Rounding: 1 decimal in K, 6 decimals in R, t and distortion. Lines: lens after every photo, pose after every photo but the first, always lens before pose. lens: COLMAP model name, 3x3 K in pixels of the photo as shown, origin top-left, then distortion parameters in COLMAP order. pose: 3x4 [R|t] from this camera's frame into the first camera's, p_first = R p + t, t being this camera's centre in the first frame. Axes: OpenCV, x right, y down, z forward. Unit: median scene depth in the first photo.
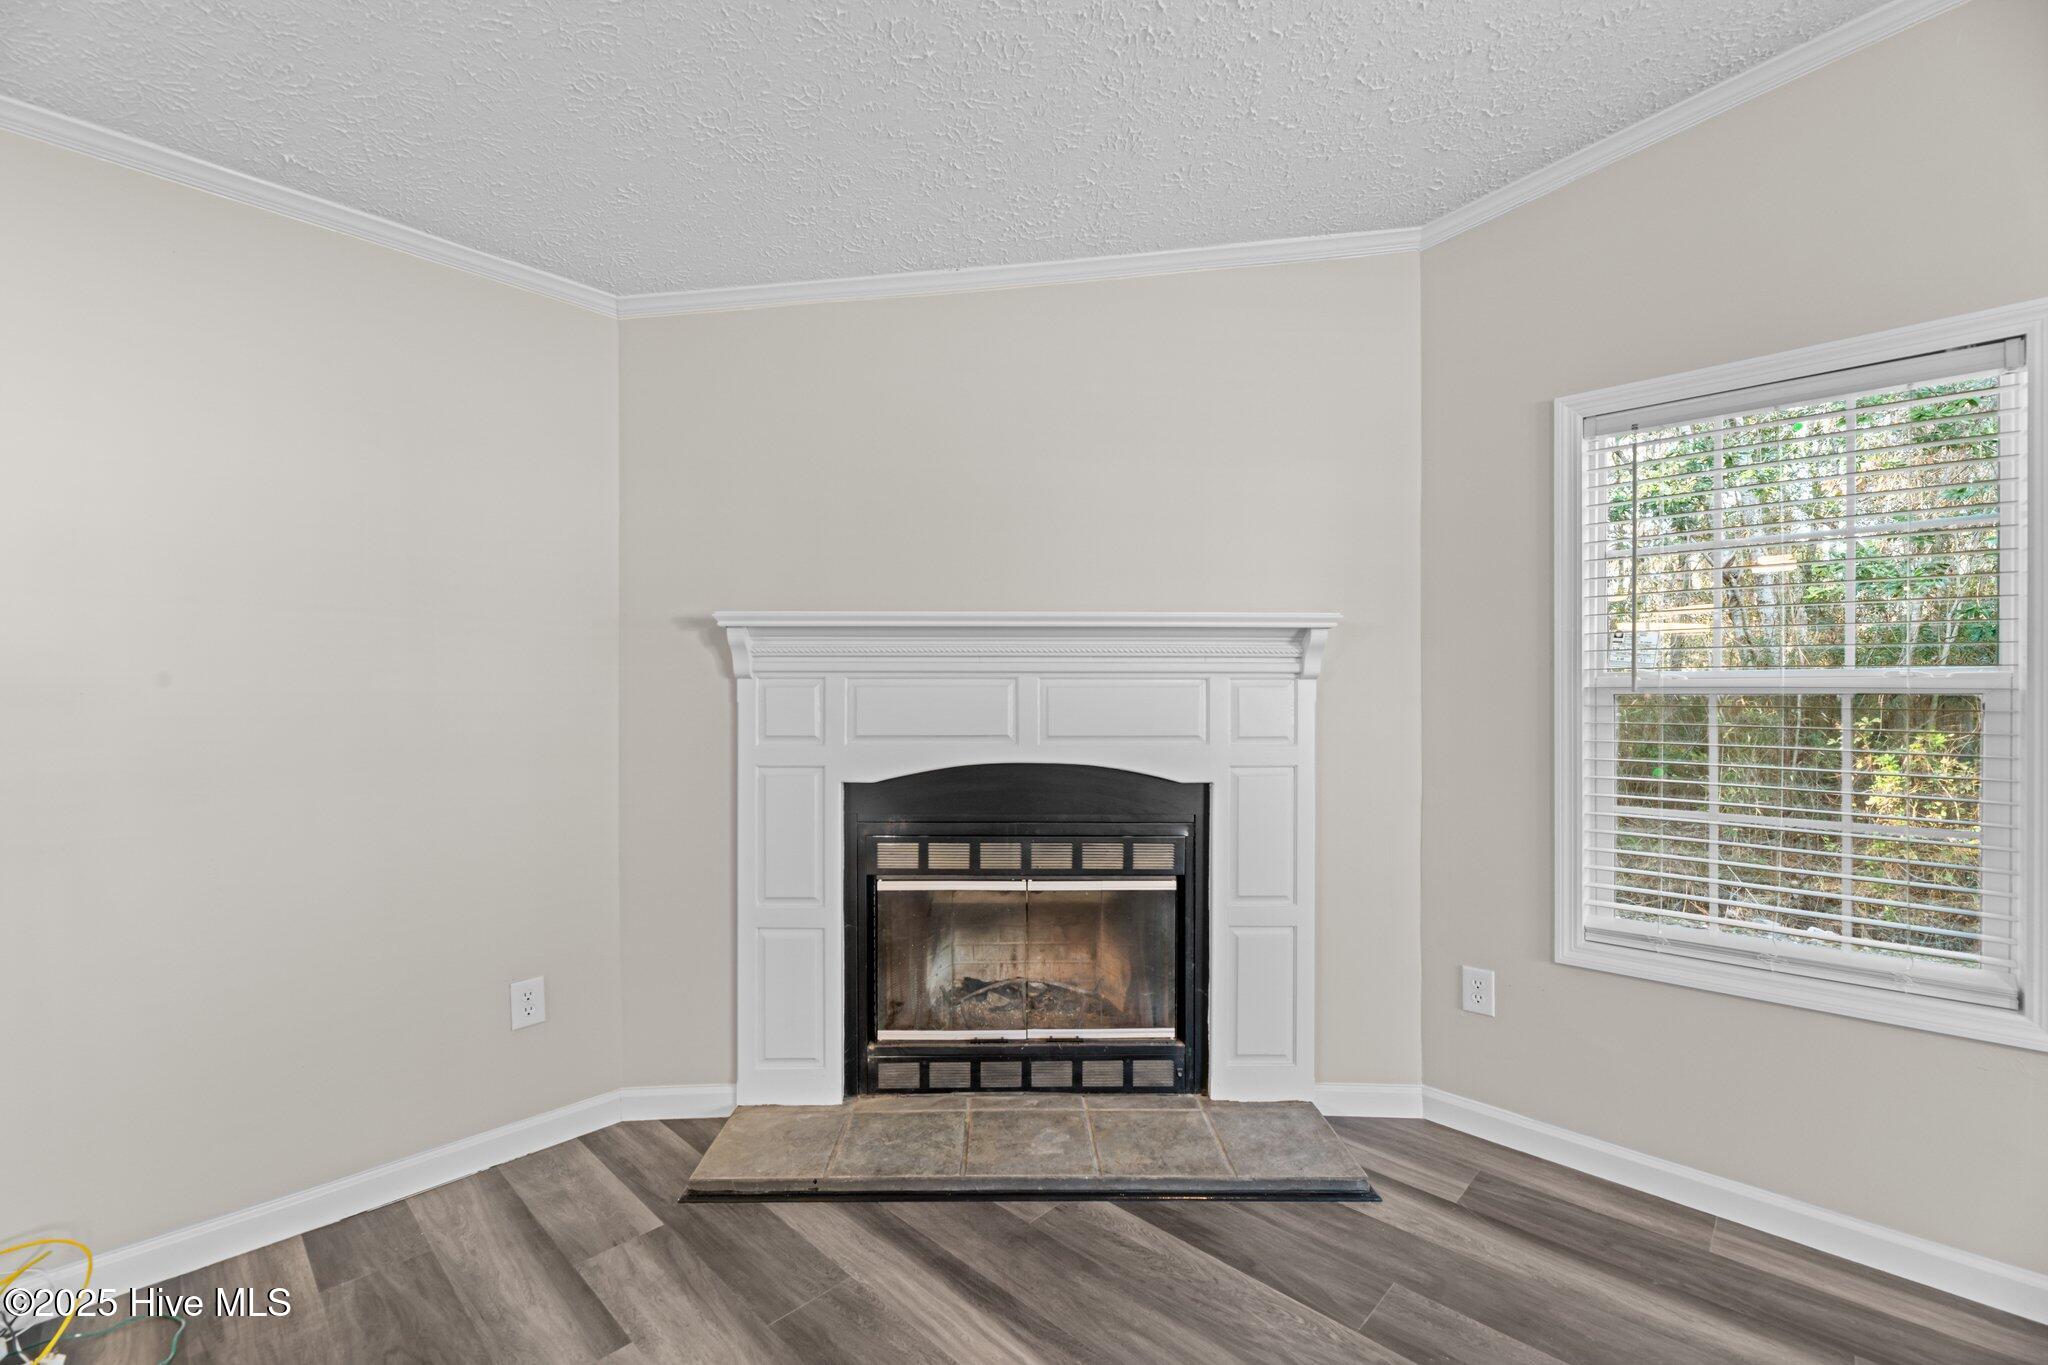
lens RADIAL K [[846.2, 0, 1025.6], [0, 846.2, 691.1], [0, 0, 1]] dist [-0.017521, -0.000594]
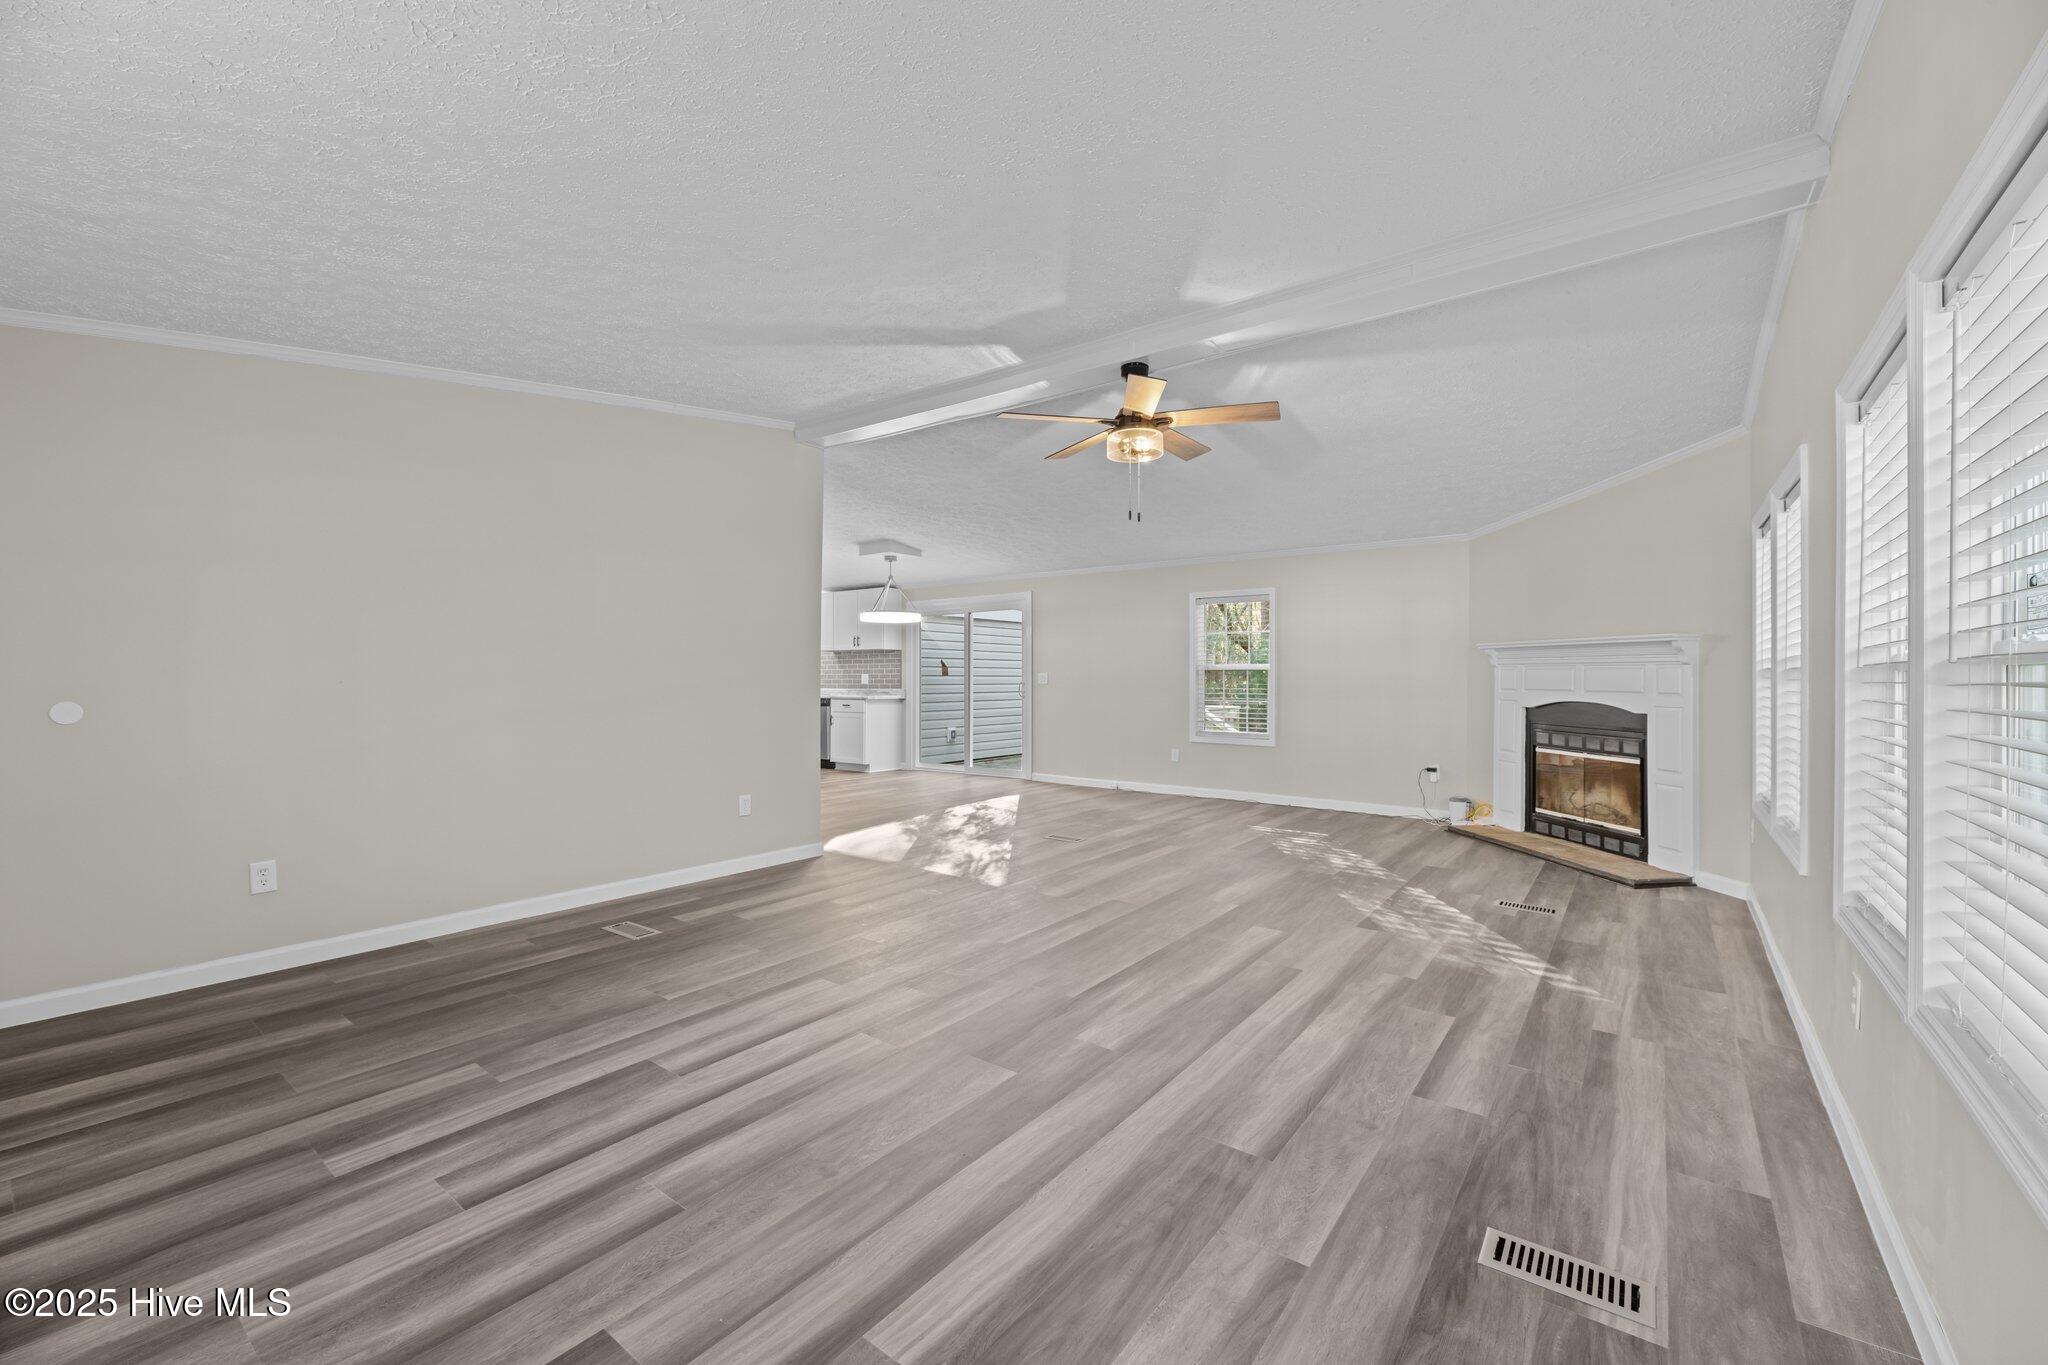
lens RADIAL K [[846.2, 0, 983.9], [0, 846.2, 670.4], [0, 0, 1]] dist [-0.017521, -0.000594]
pose [[0.085342, -0.002168, -0.996349, 2.152192], [-0.002425, 0.999994, -0.002383, 0.008264], [0.996349, 0.002619, 0.085336, -0.832380]]
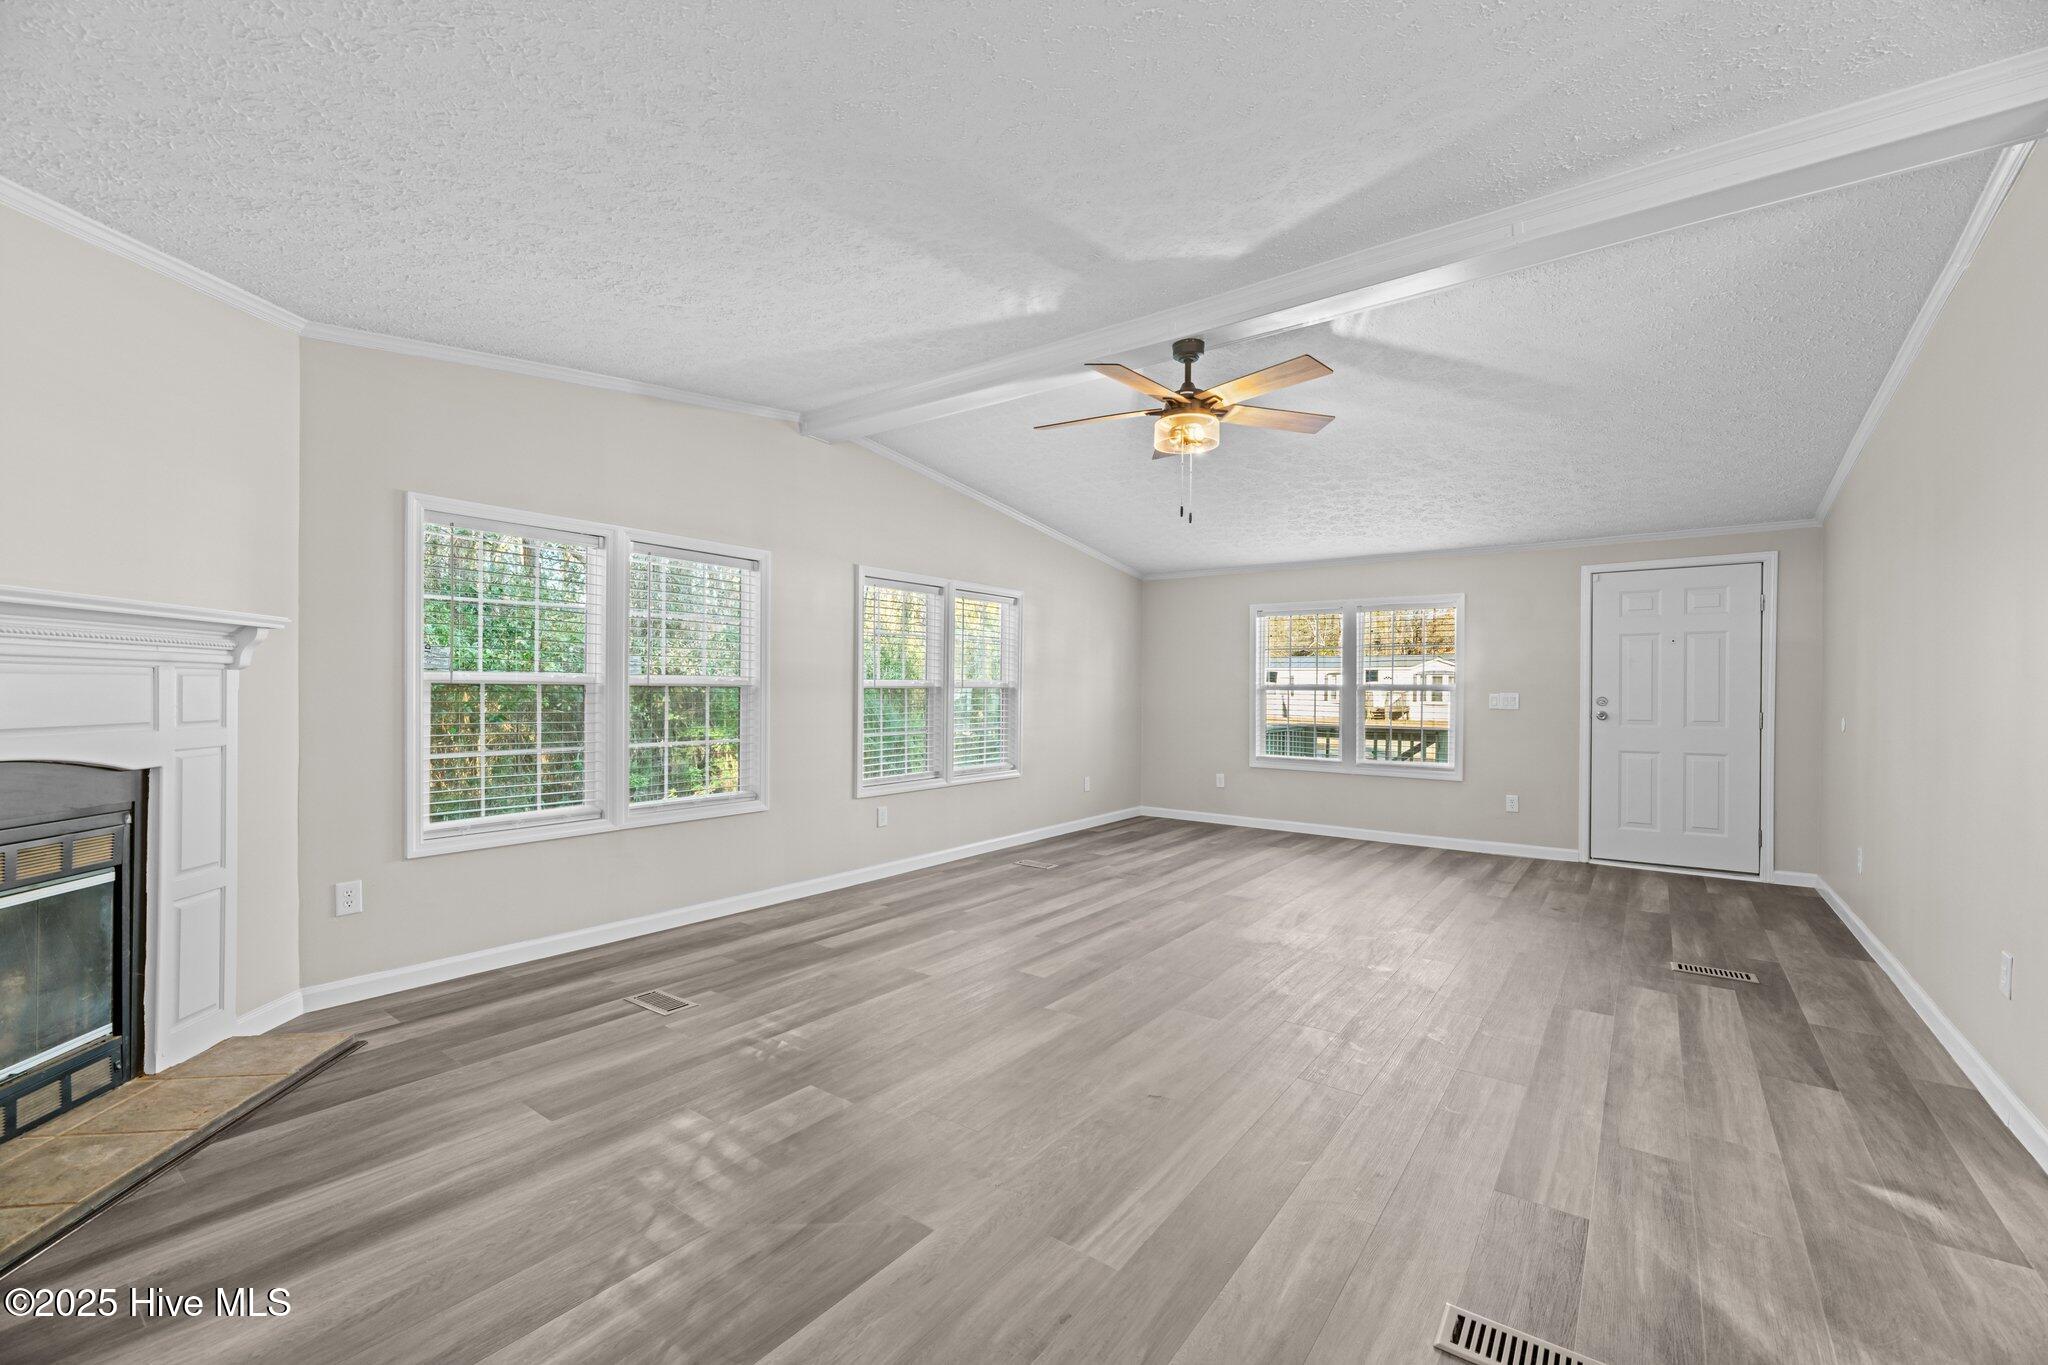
lens RADIAL K [[846.2, 0, 1013.2], [0, 846.2, 684.3], [0, 0, 1]] dist [-0.017521, -0.000594]
pose [[-0.123159, 0.004849, 0.992375, -0.912863], [-0.004925, 0.999973, -0.005497, 0.006451], [-0.992375, -0.005565, -0.123132, 0.080773]]
